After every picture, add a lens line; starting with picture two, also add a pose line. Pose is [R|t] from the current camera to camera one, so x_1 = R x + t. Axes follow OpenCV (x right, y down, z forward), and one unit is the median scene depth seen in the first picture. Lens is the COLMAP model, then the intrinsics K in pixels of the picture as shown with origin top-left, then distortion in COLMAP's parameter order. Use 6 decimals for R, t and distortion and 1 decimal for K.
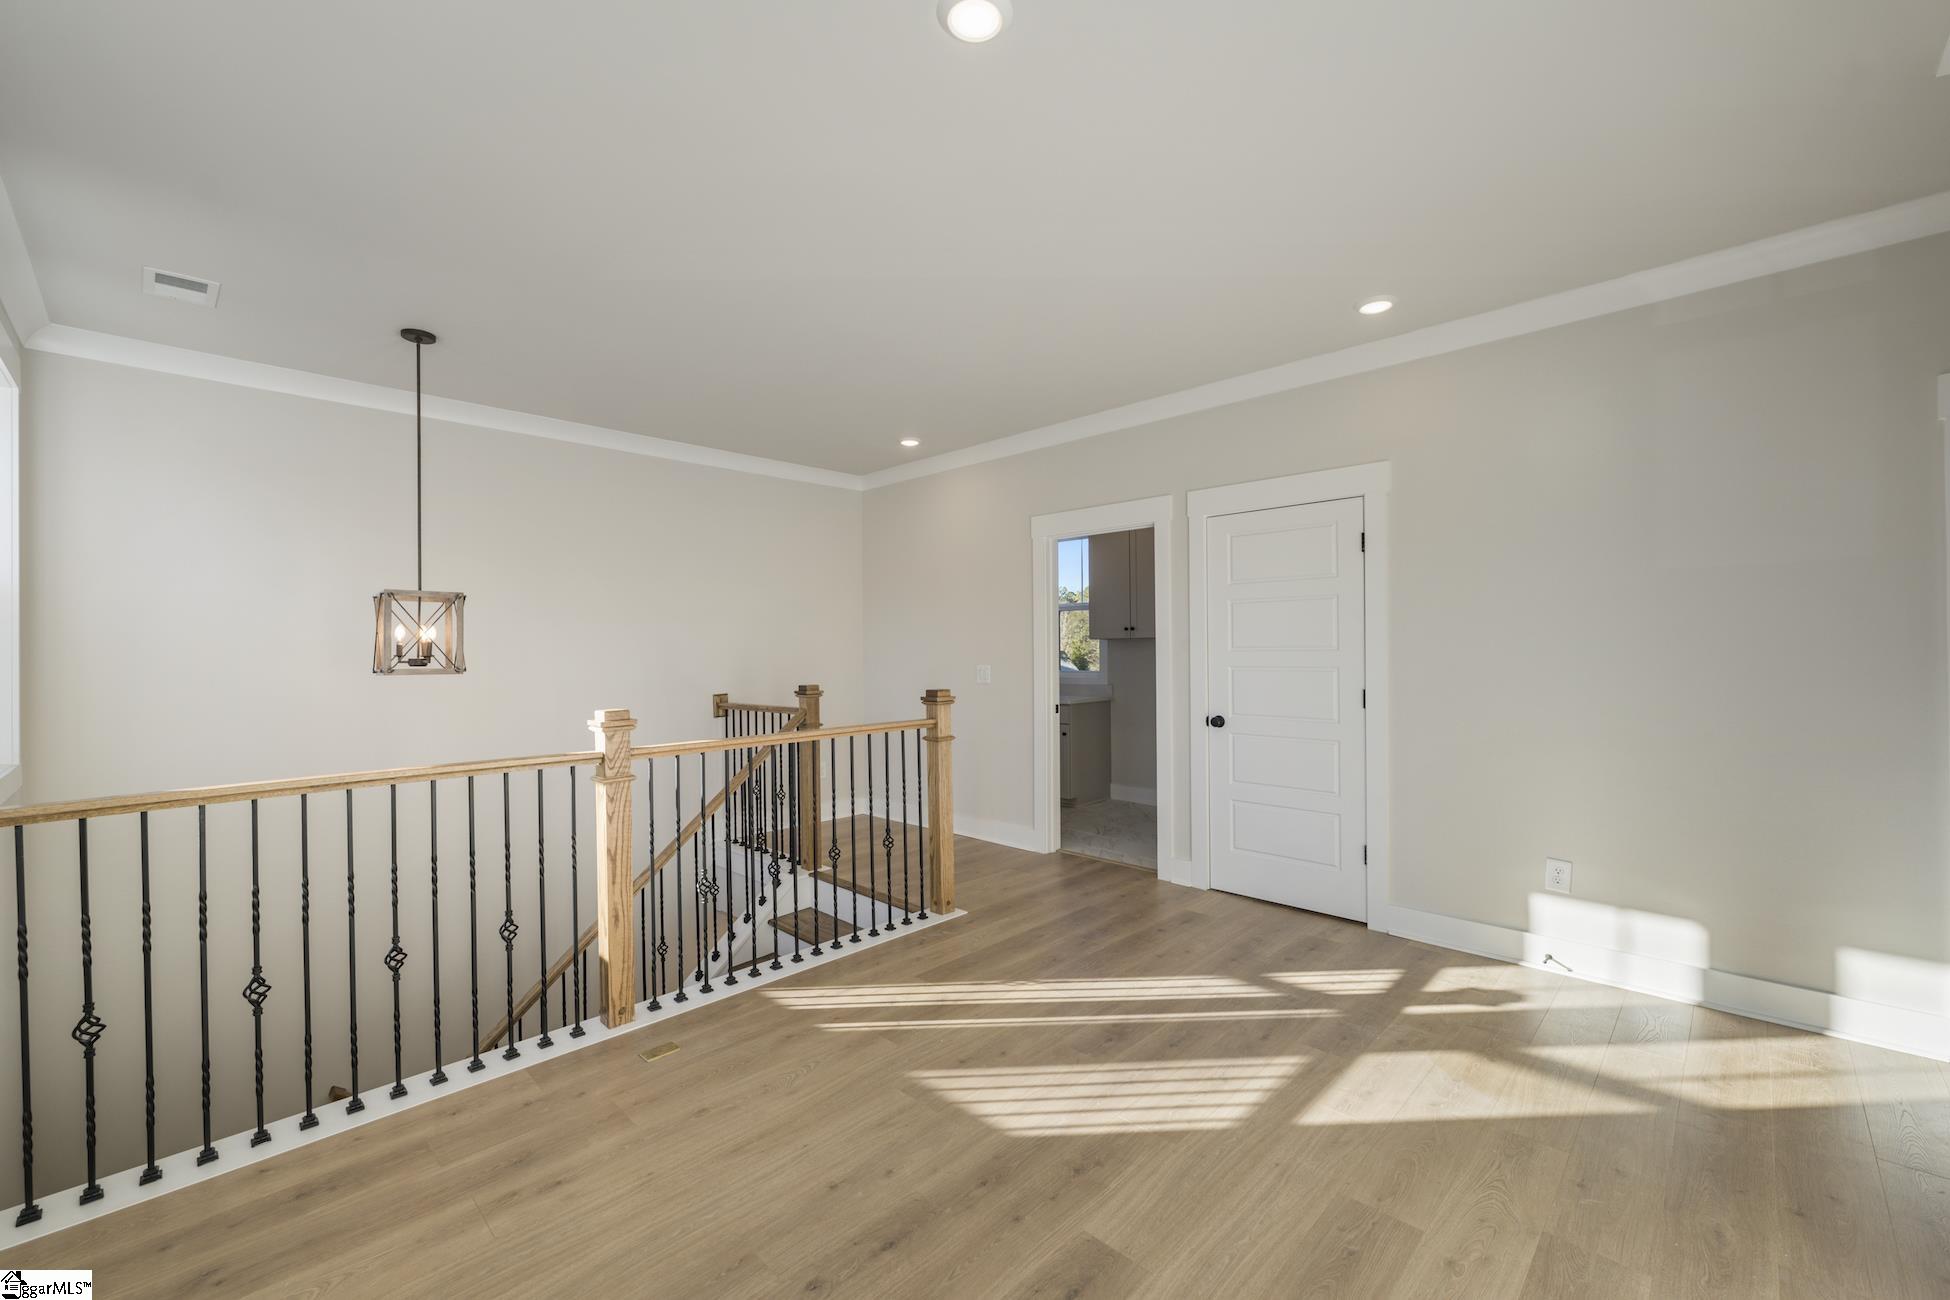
lens RADIAL K [[787.4, 0, 974.6], [0, 787.4, 637.4], [0, 0, 1]] dist [0.010888, -0.000011]
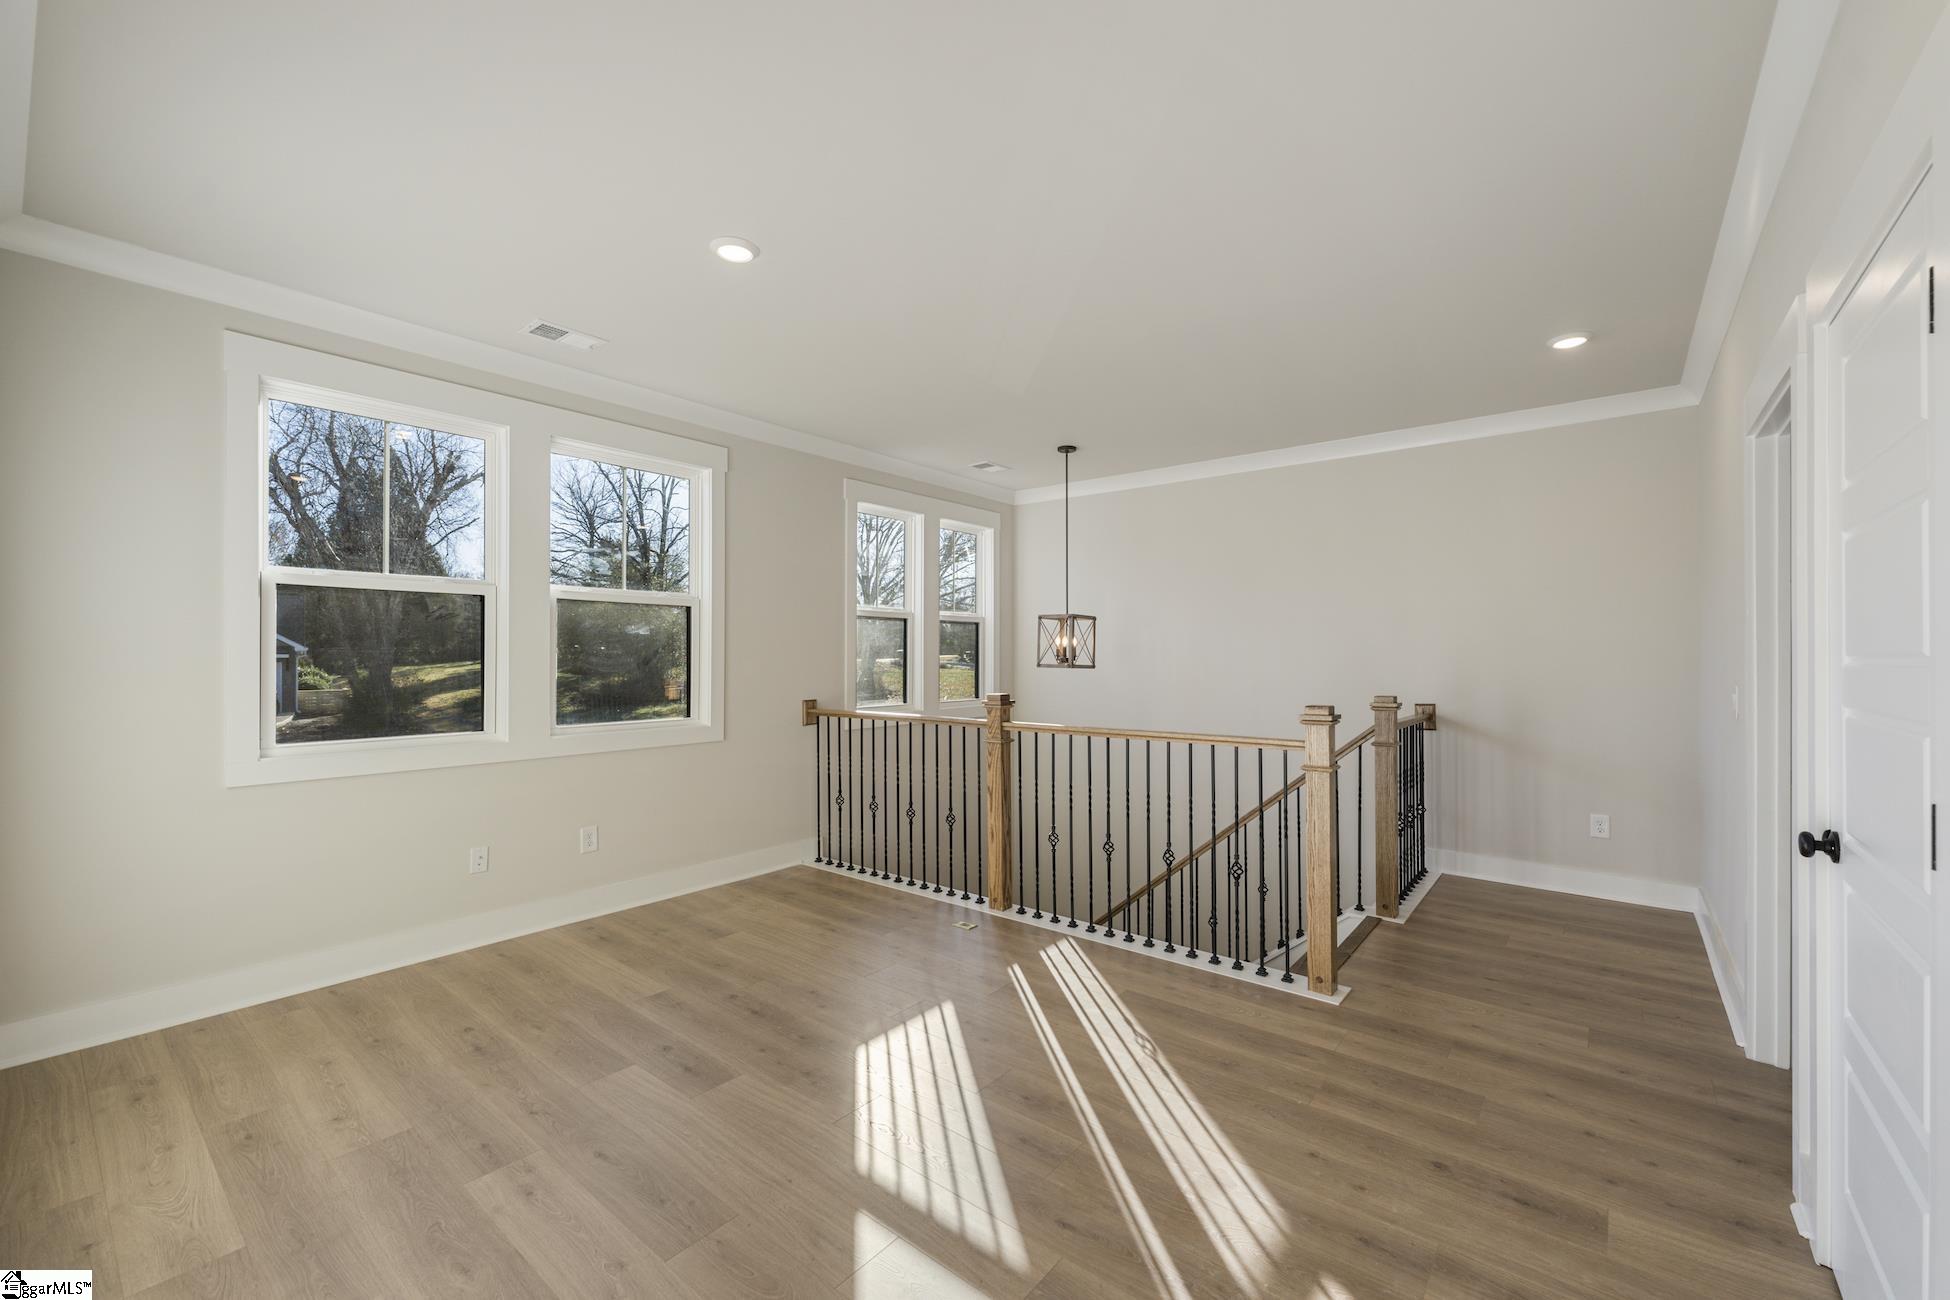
lens RADIAL K [[789.1, 0, 975.0], [0, 789.1, 650.0], [0, 0, 1]] dist [-0.000539, -0.000095]
pose [[0.073324, 0.017521, -0.997154, 0.828060], [0.043074, 0.998857, 0.020718, -0.026075], [0.996378, -0.044471, 0.072486, 0.696308]]
